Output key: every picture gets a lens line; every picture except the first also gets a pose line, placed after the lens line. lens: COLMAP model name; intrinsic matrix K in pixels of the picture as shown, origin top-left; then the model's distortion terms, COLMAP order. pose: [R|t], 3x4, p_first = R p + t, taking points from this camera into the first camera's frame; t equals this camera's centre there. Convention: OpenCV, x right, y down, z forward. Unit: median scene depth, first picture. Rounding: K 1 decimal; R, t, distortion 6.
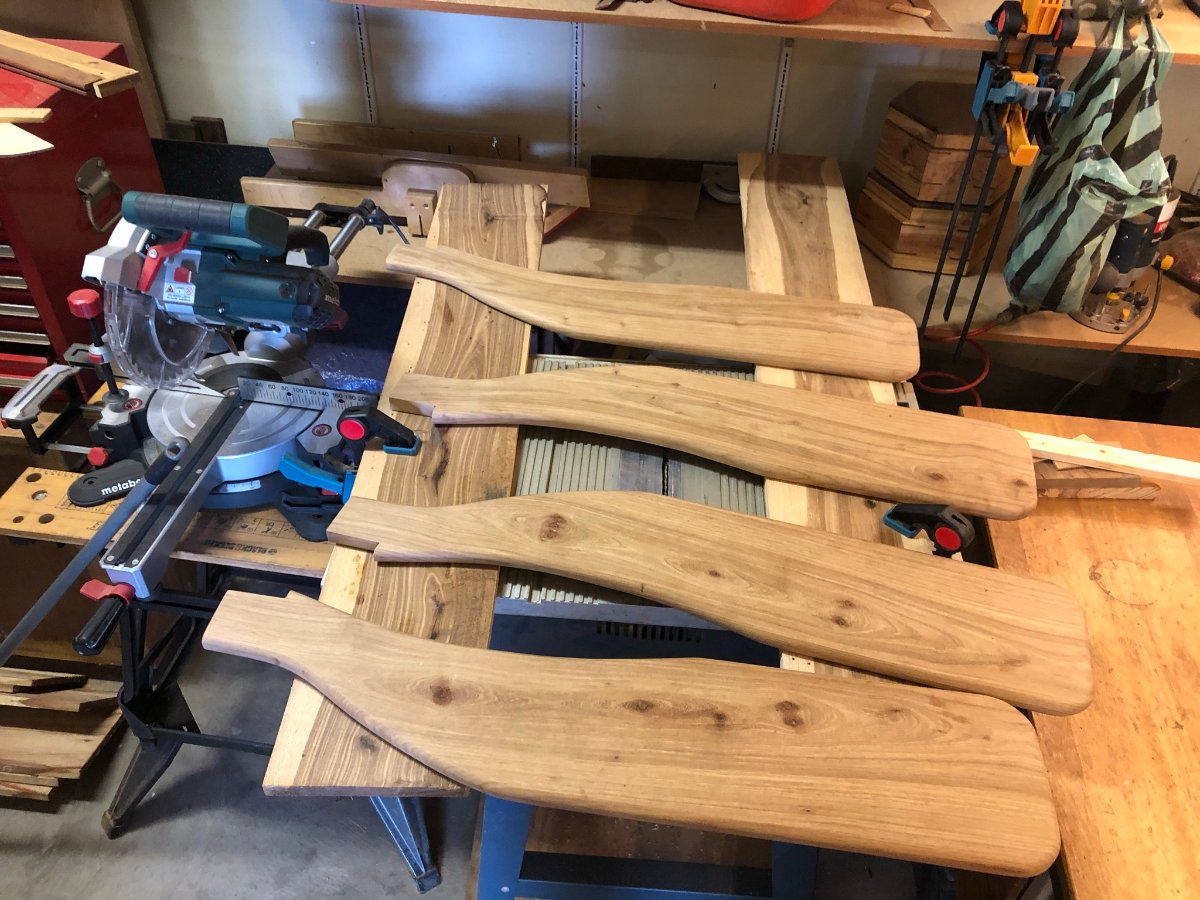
lens RADIAL K [[991.0, 0, 600.0], [0, 991.0, 450.0], [0, 0, 1]] dist [-0.002848, 0.004930]
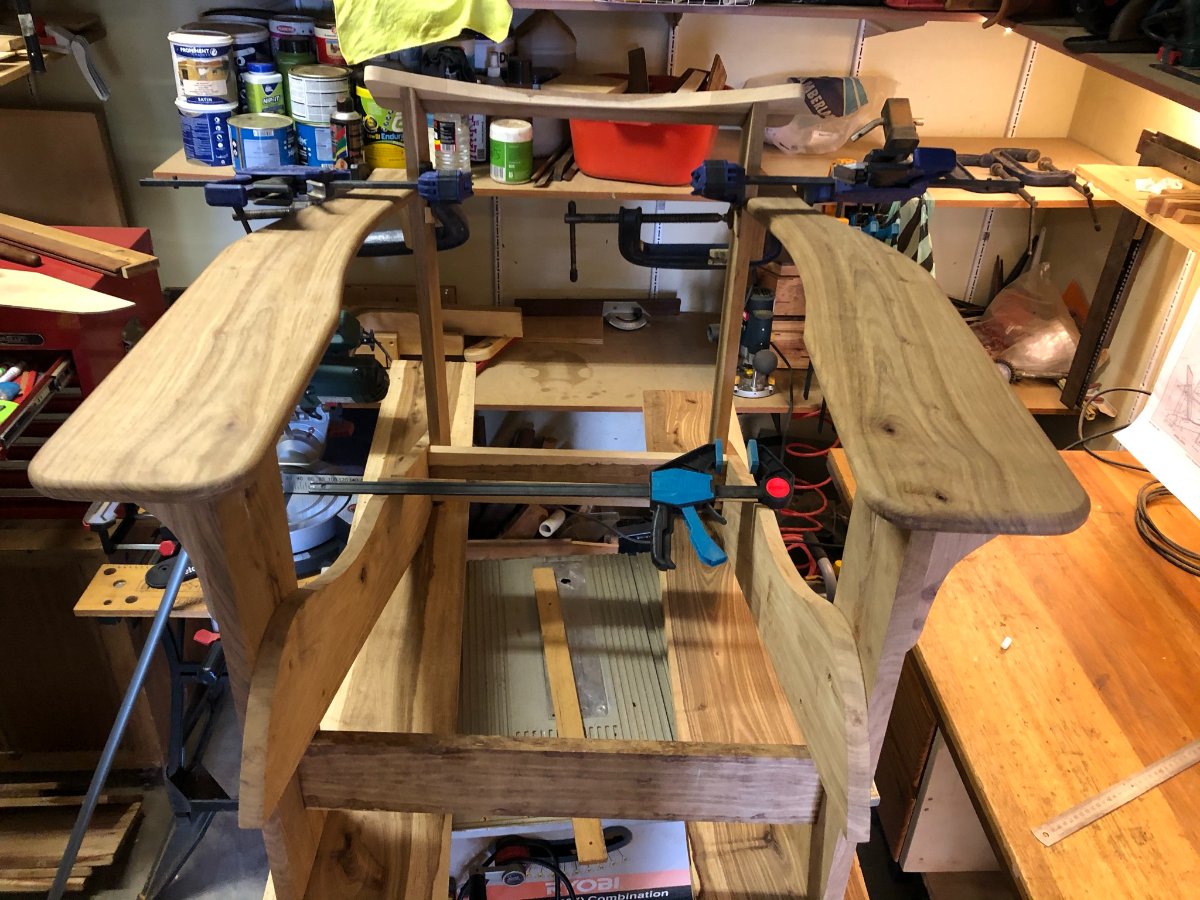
lens RADIAL K [[991.8, 0, 599.4], [0, 991.8, 466.0], [0, 0, 1]] dist [0.003287, 0.001929]
pose [[0.984521, -0.082193, 0.154797, -0.154360], [0.103637, 0.985275, -0.135987, 0.123598], [-0.141340, 0.149925, 0.978543, -0.281304]]
